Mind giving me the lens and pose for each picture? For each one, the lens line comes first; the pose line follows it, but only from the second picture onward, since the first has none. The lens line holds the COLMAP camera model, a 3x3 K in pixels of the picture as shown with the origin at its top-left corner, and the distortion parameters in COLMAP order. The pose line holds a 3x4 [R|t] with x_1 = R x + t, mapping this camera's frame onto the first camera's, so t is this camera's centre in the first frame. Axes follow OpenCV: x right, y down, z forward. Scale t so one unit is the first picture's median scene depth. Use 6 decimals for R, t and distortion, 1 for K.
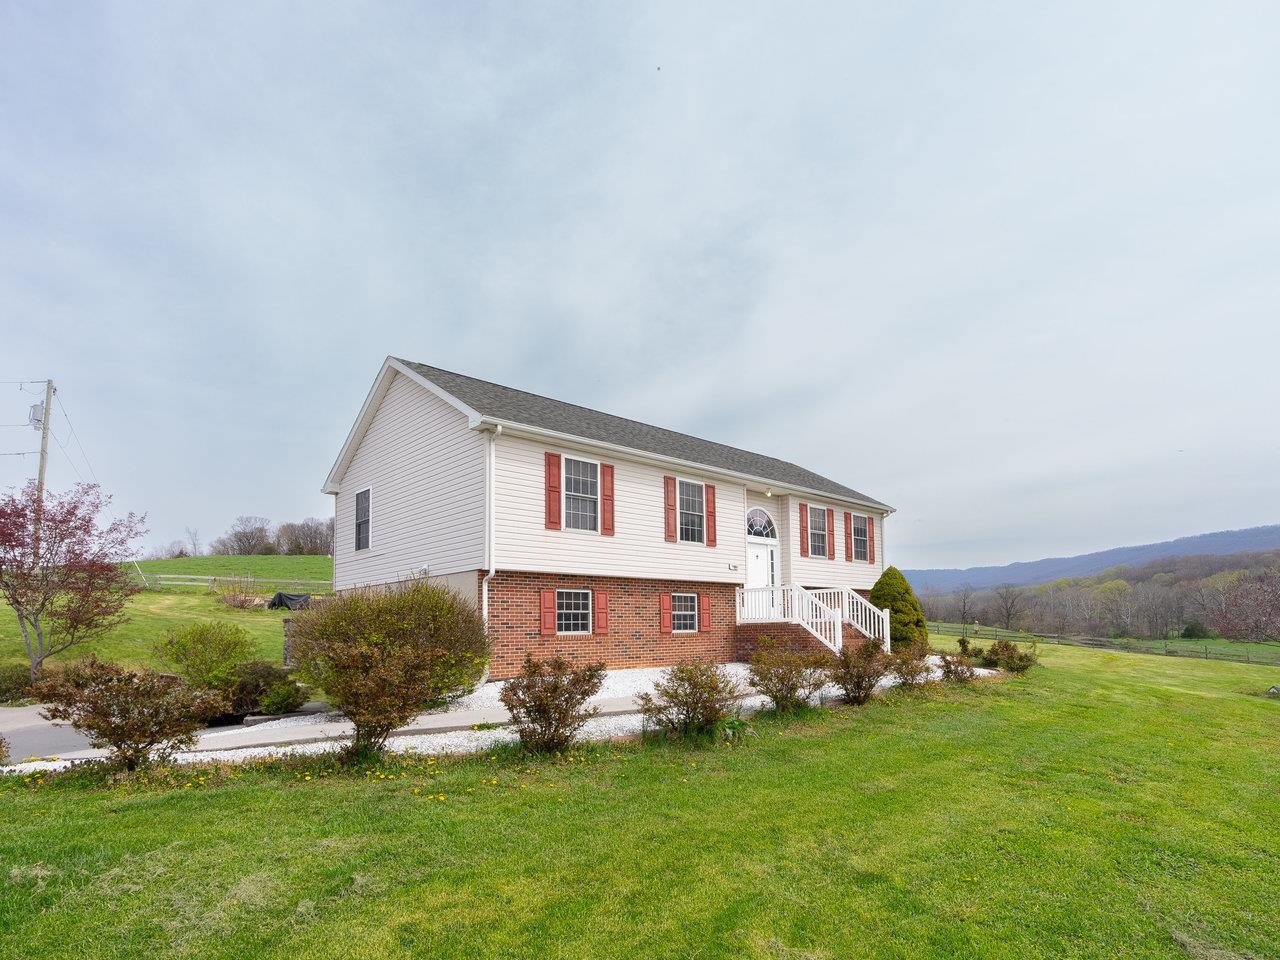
lens RADIAL K [[666.2, 0, 640.4], [0, 666.2, 483.1], [0, 0, 1]] dist [-0.001974, -0.000129]
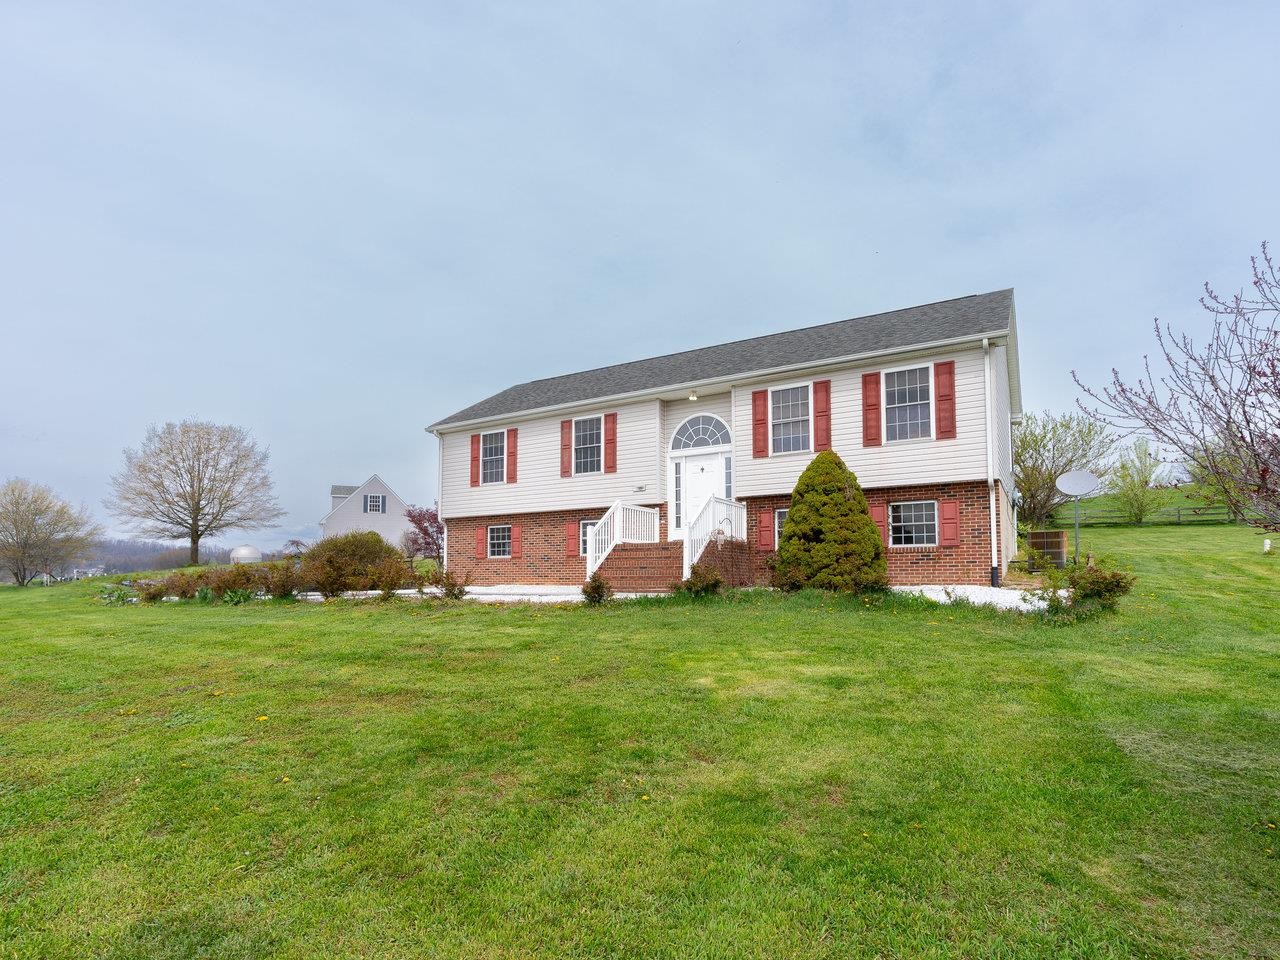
lens RADIAL K [[488.5, 0, 640.2], [0, 488.5, 453.1], [0, 0, 1]] dist [-0.000211, -0.000004]
pose [[0.406482, -0.180667, -0.895618, 0.819479], [0.220209, 0.970730, -0.095876, 0.150248], [0.886725, -0.158251, 0.434368, 0.722567]]
